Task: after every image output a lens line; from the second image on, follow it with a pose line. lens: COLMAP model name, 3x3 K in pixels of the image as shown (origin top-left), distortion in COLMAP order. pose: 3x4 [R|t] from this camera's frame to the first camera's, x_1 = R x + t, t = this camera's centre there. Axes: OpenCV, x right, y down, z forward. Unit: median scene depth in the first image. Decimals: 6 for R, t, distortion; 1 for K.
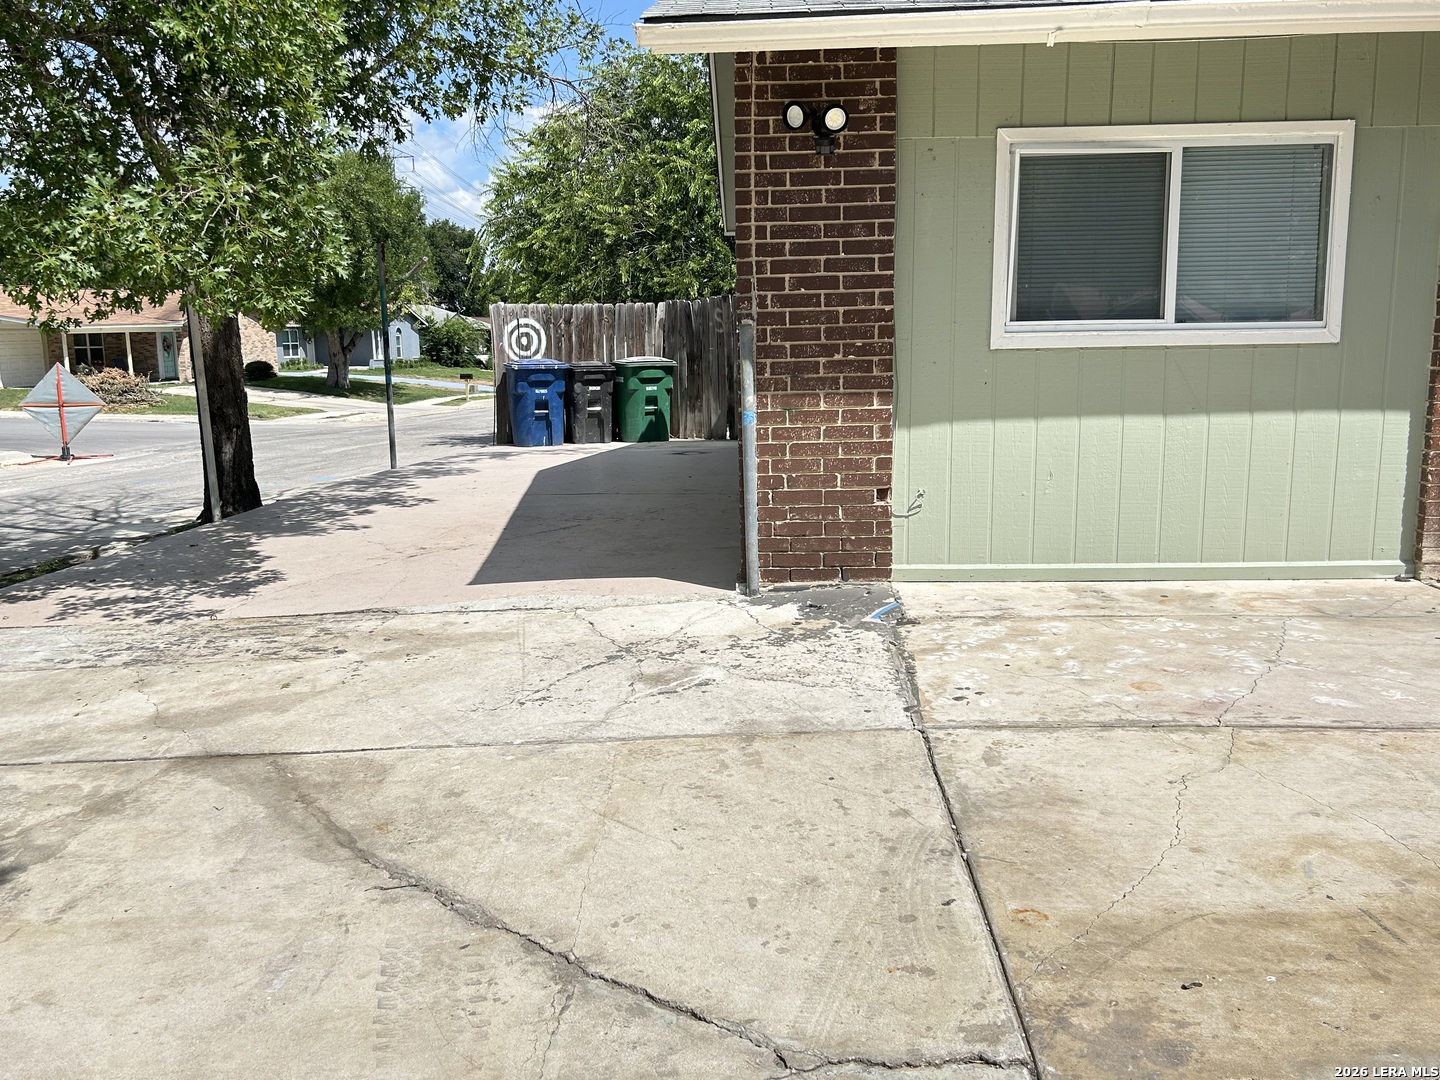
lens RADIAL K [[1173.2, 0, 721.5], [0, 1173.2, 536.2], [0, 0, 1]] dist [-0.007528, -0.003887]
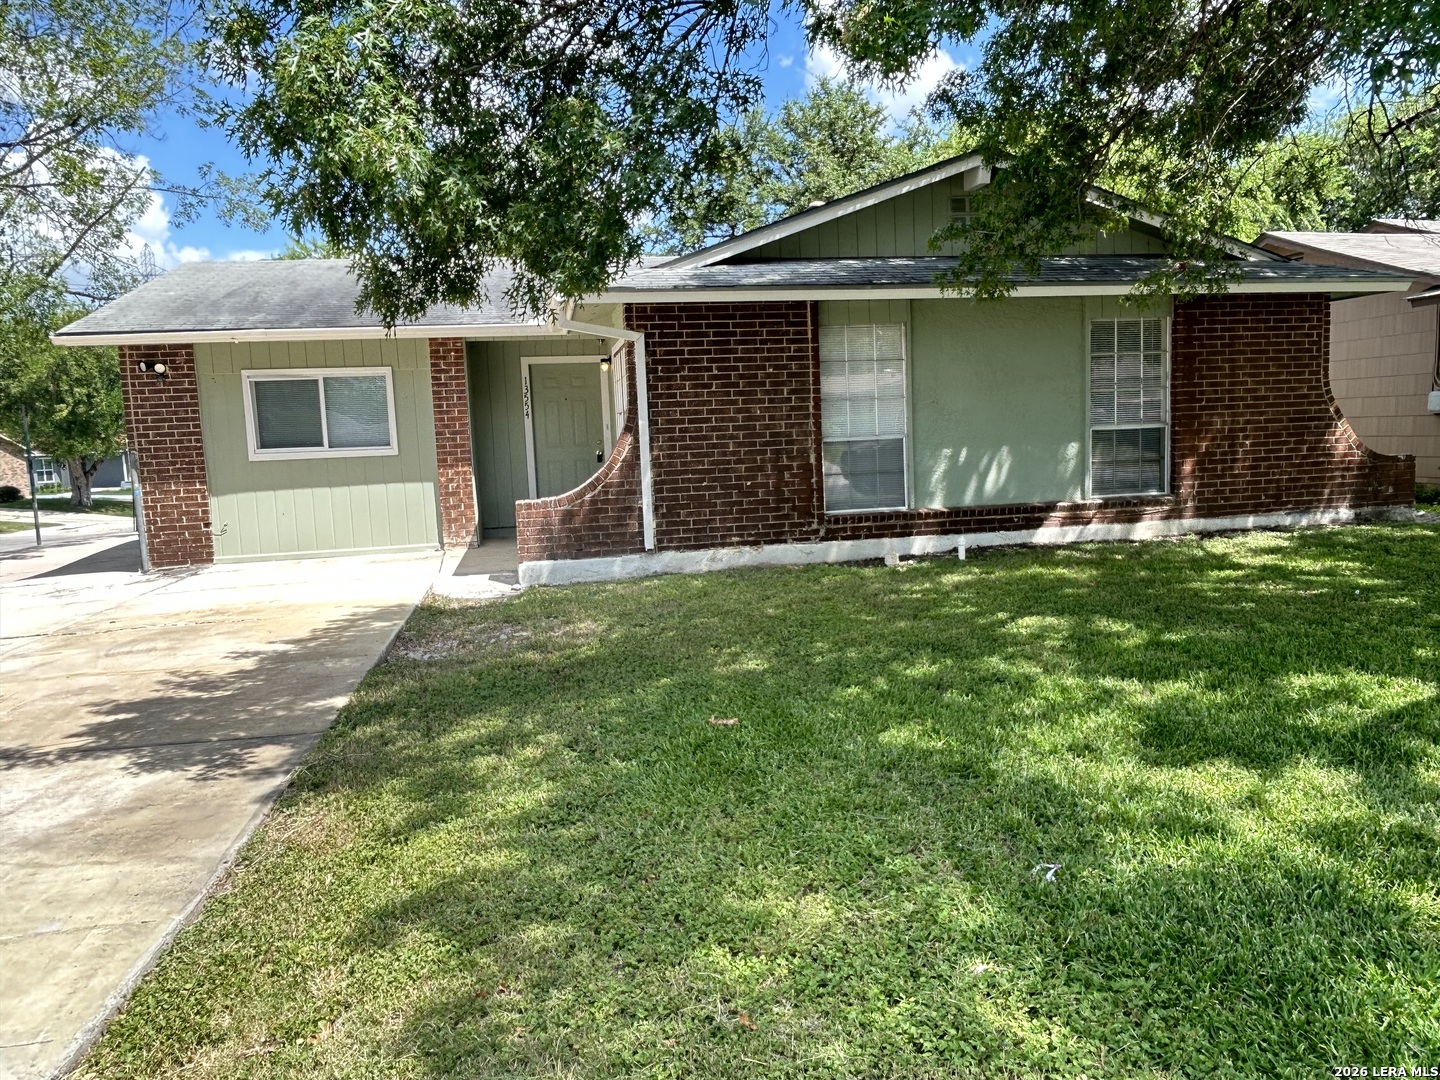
lens RADIAL K [[1026.0, 0, 717.7], [0, 1026.0, 545.1], [0, 0, 1]] dist [-0.001826, -0.000082]
pose [[0.976646, -0.041521, 0.210805, 0.709484], [0.057851, 0.995733, -0.071899, 0.209863], [-0.206920, 0.082415, 0.974880, -1.182458]]
